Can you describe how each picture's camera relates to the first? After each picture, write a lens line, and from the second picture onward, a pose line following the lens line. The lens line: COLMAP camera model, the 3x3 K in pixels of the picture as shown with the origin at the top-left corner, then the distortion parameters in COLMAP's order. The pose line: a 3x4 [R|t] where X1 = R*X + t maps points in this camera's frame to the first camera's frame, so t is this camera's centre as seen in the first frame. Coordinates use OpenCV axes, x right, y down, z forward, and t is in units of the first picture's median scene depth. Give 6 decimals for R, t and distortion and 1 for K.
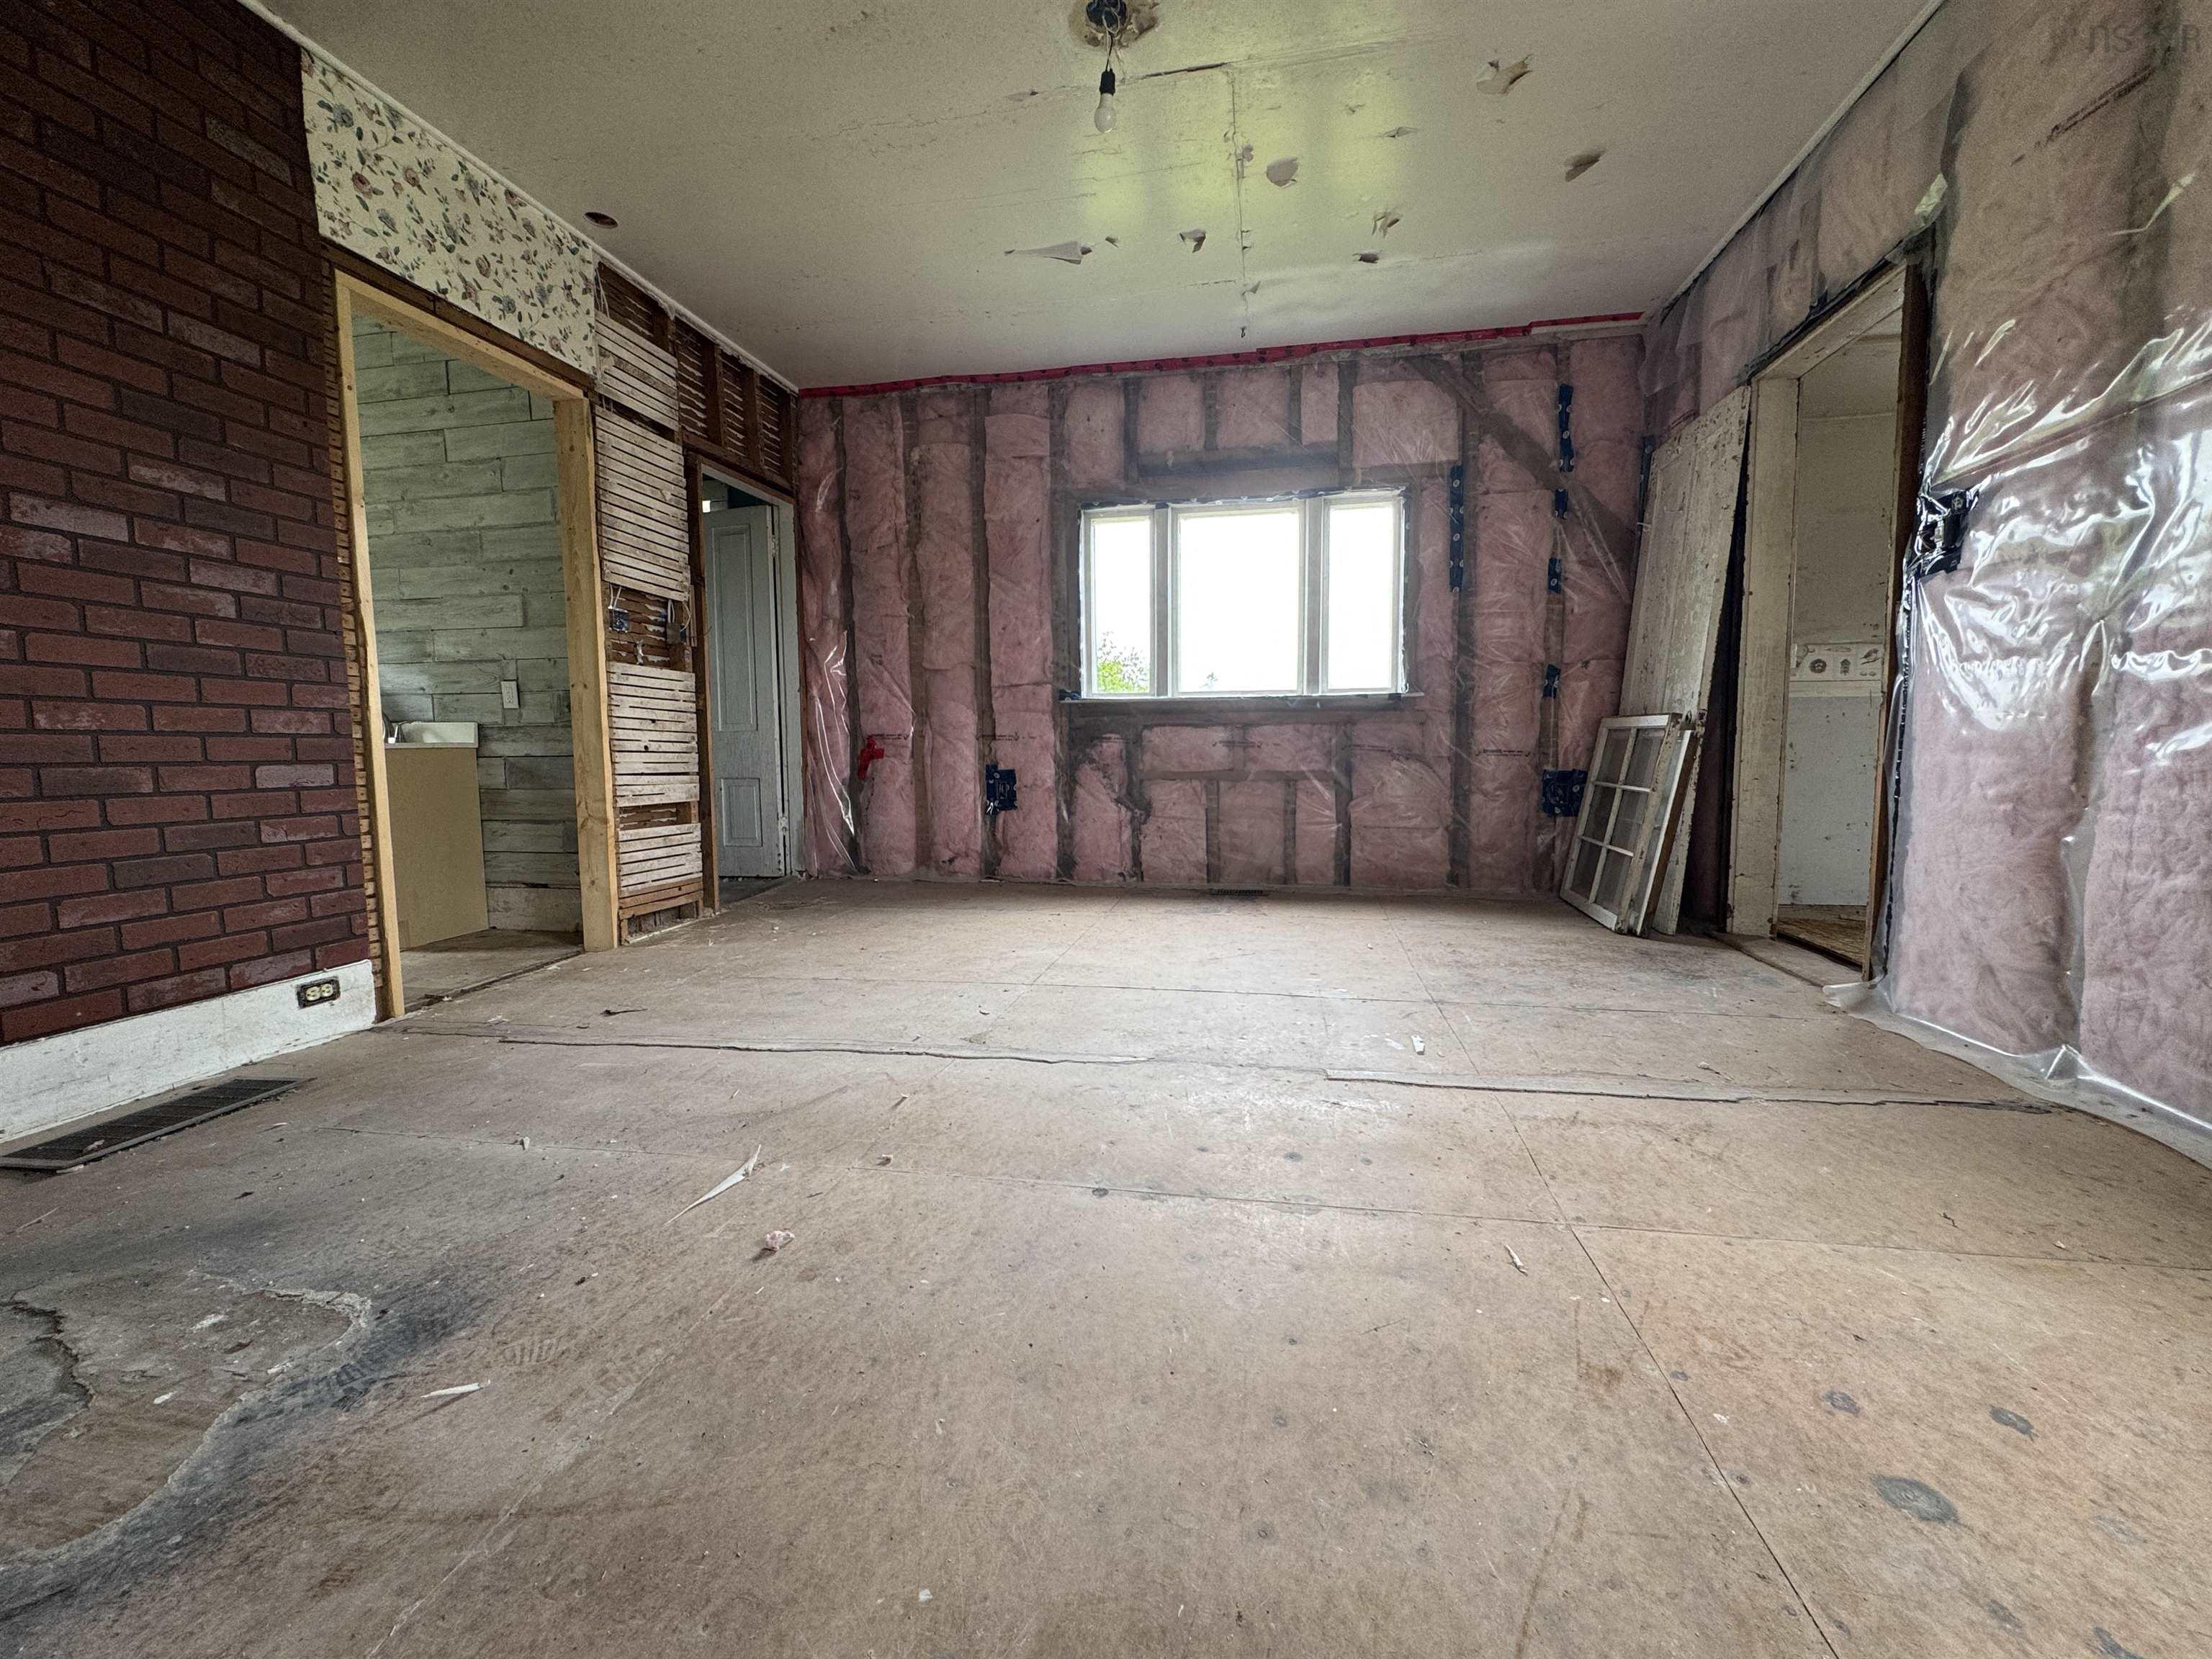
lens RADIAL K [[880.9, 0, 1102.1], [0, 880.9, 828.7], [0, 0, 1]] dist [-0.002572, 0.000154]
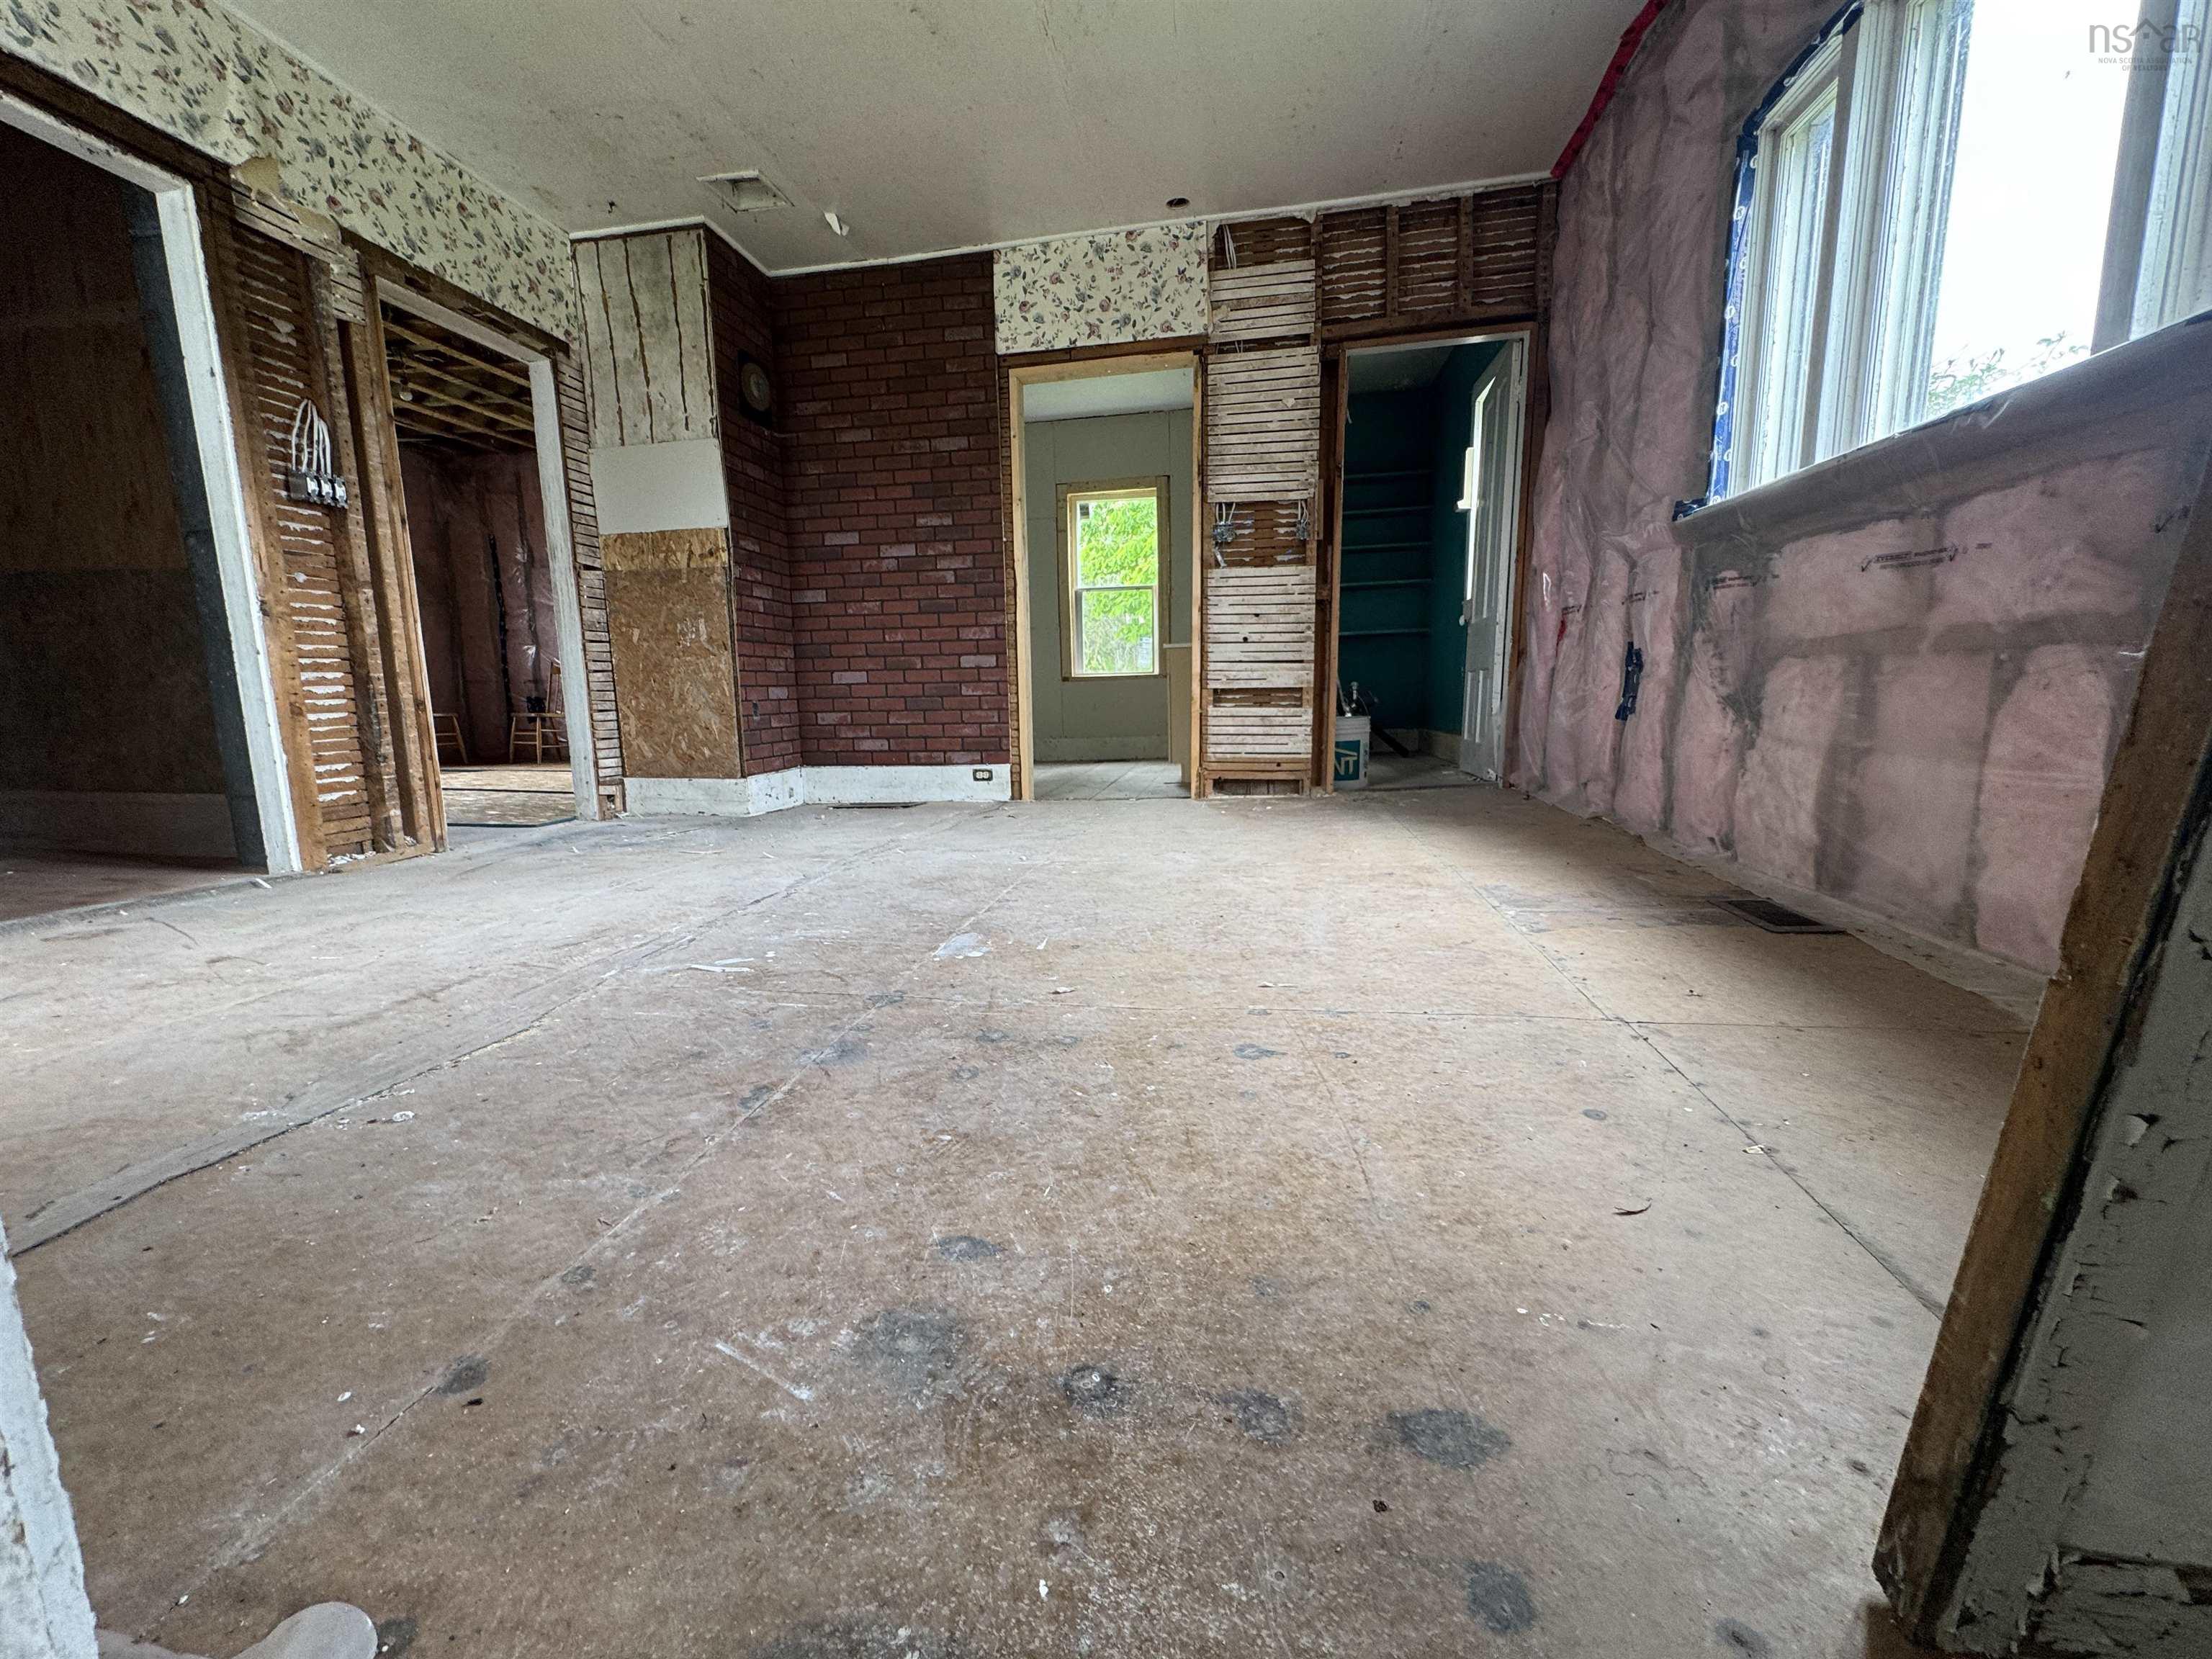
lens RADIAL K [[880.9, 0, 1111.2], [0, 880.9, 829.0], [0, 0, 1]] dist [-0.002572, 0.000154]
pose [[0.030203, 0.164728, -0.985876, 0.690934], [-0.070600, 0.984215, 0.162288, -0.020266], [0.997047, 0.064701, 0.041356, 0.800785]]
